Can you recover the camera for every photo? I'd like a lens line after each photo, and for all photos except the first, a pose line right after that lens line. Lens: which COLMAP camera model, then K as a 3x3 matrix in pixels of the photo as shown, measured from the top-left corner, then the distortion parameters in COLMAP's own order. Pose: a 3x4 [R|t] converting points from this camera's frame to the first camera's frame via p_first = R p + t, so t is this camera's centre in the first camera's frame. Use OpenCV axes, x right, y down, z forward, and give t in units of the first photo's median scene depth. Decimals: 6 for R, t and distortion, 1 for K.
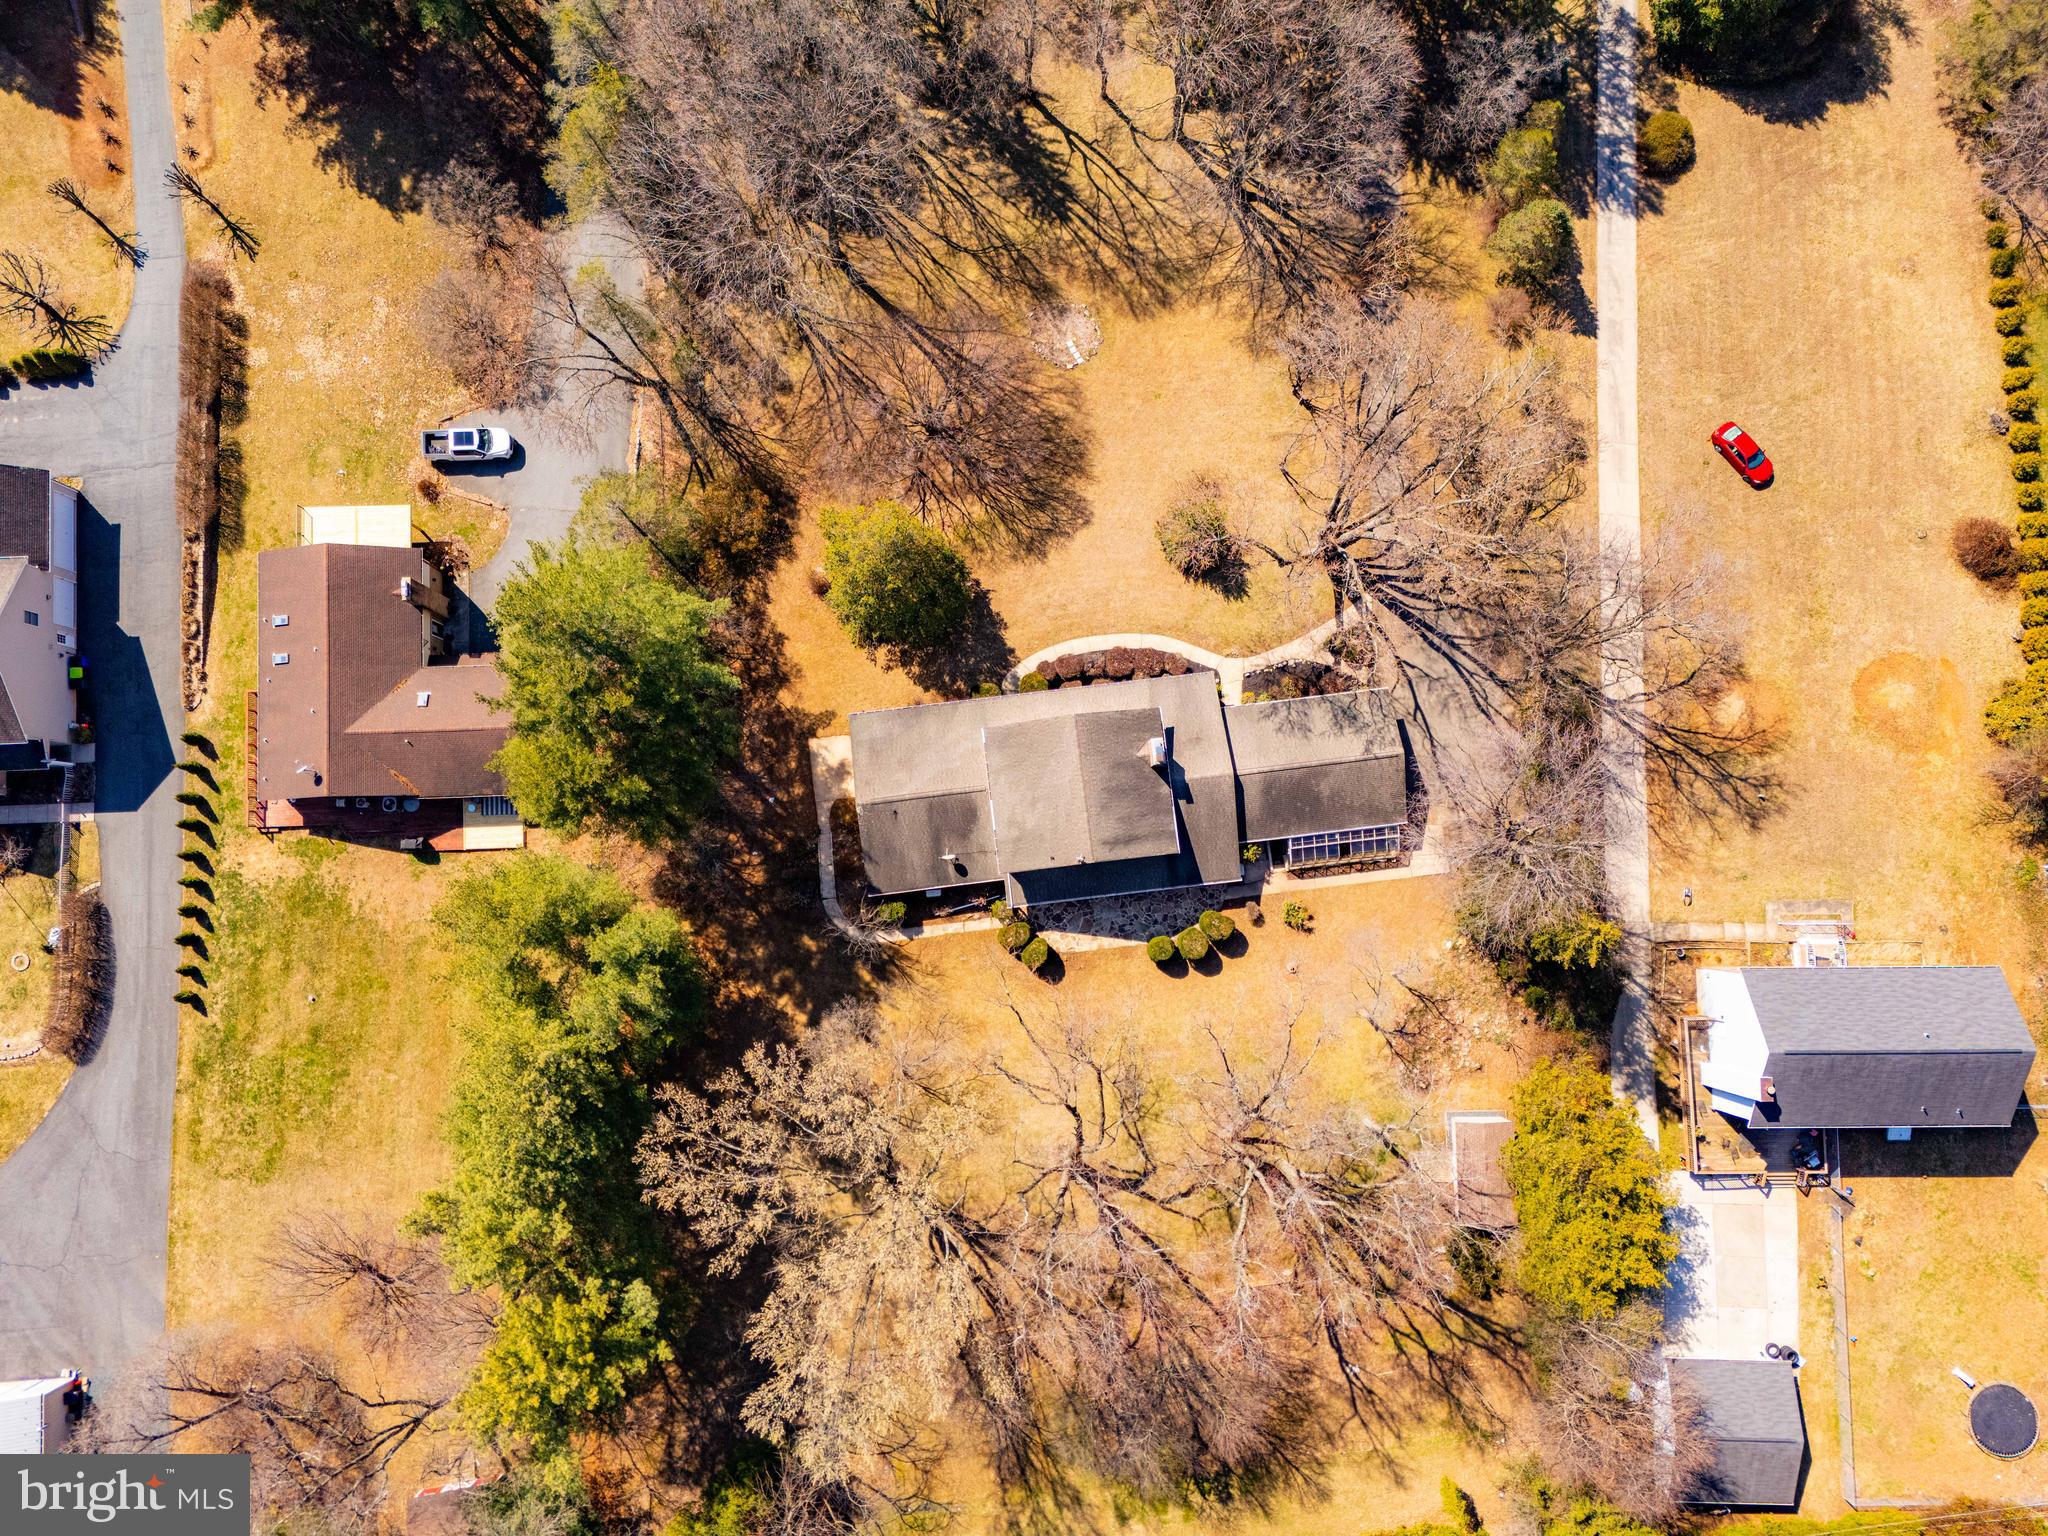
lens RADIAL K [[1495.9, 0, 1022.2], [0, 1495.9, 764.2], [0, 0, 1]] dist [0.091647, -0.092228]
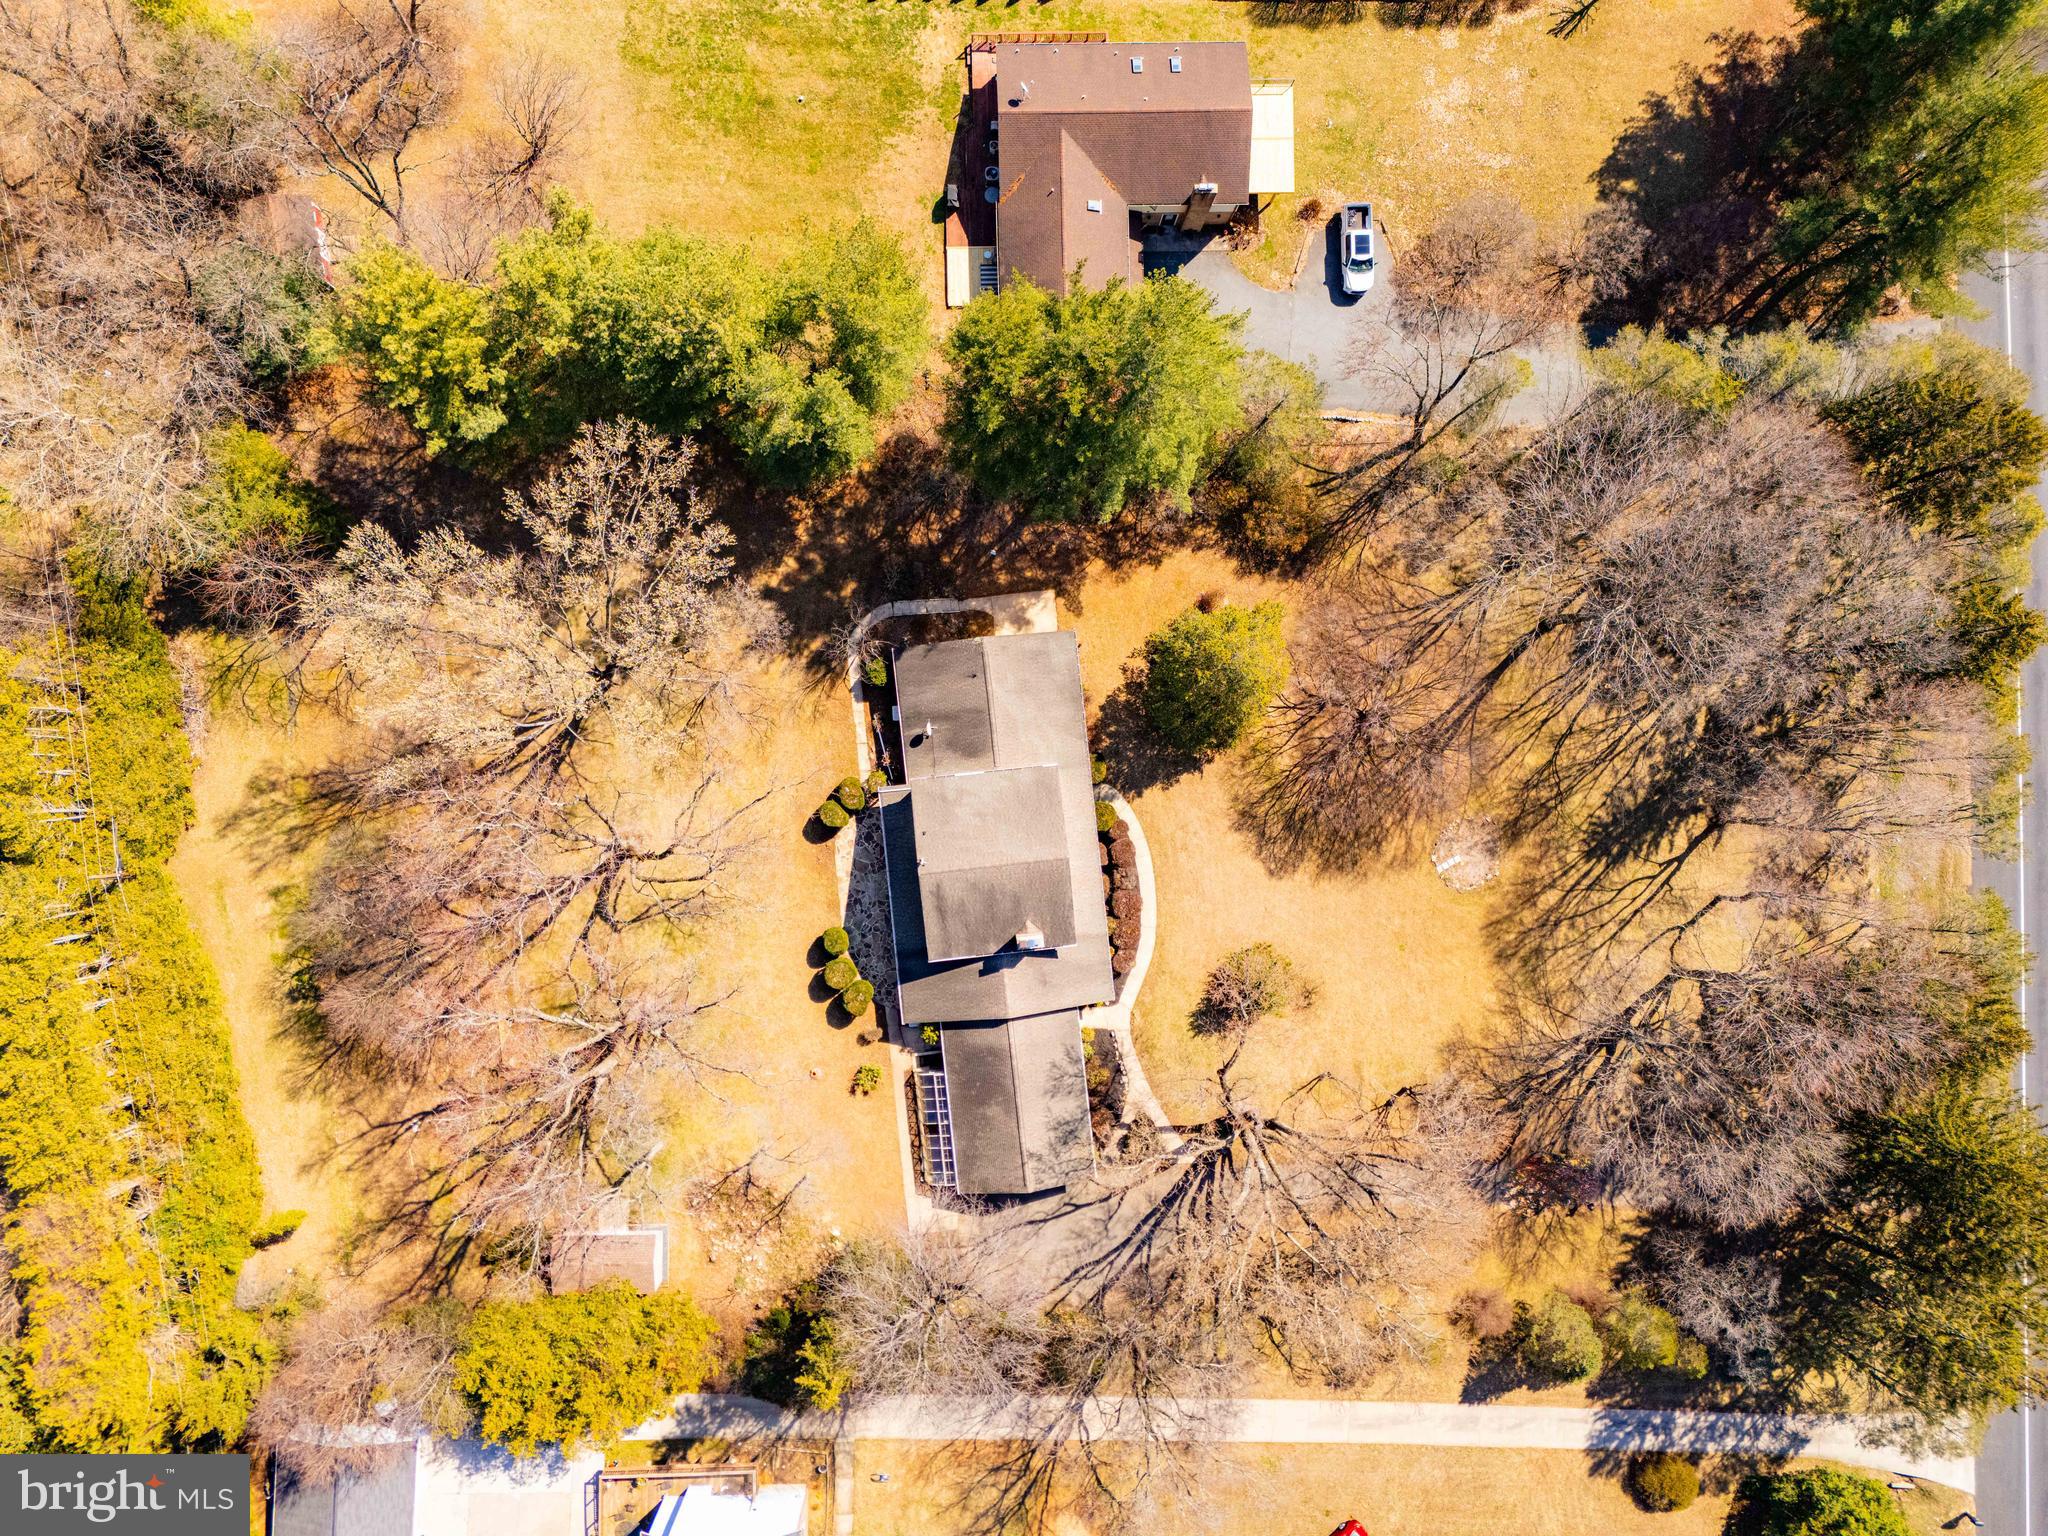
lens RADIAL K [[1495.9, 0, 1022.2], [0, 1495.9, 764.2], [0, 0, 1]] dist [0.091647, -0.092228]
pose [[-0.013575, 0.999686, -0.021074, -0.005442], [-0.998676, -0.012510, 0.049889, -0.047752], [0.049610, 0.021723, 0.998532, 0.008435]]
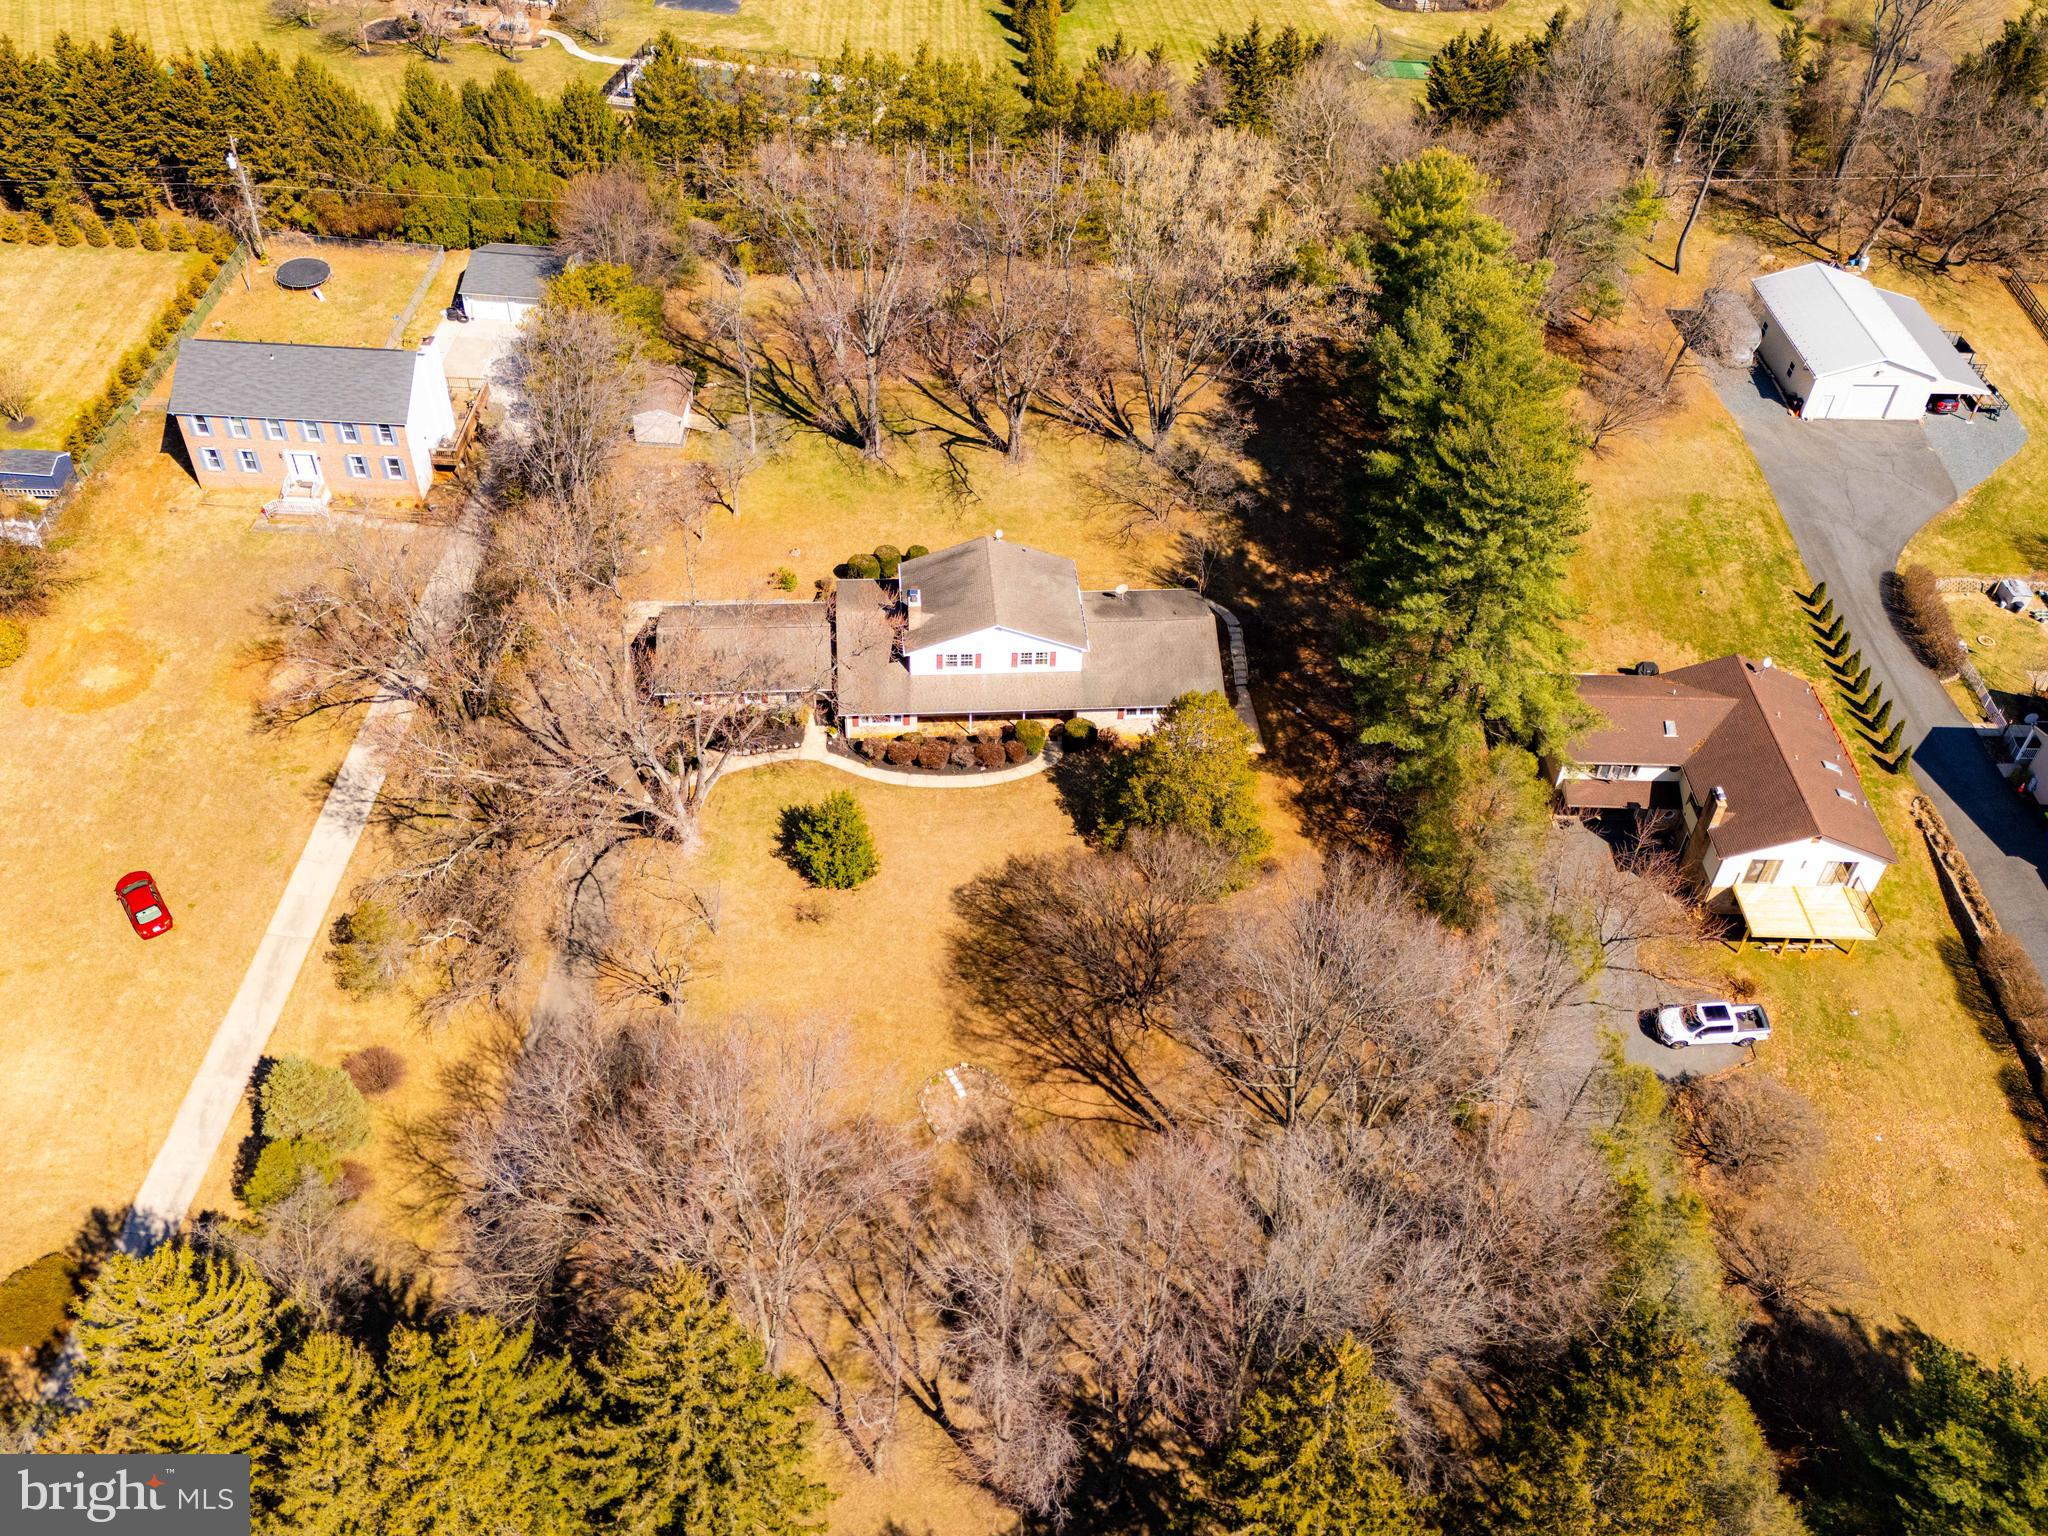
lens RADIAL K [[1732.1, 0, 1024.4], [0, 1732.1, 771.8], [0, 0, 1]] dist [0.096750, -0.098416]
pose [[-0.997612, -0.067765, -0.013351, 0.024219], [0.031850, -0.622896, 0.781656, -0.907644], [-0.061285, 0.779364, 0.623567, 0.342546]]
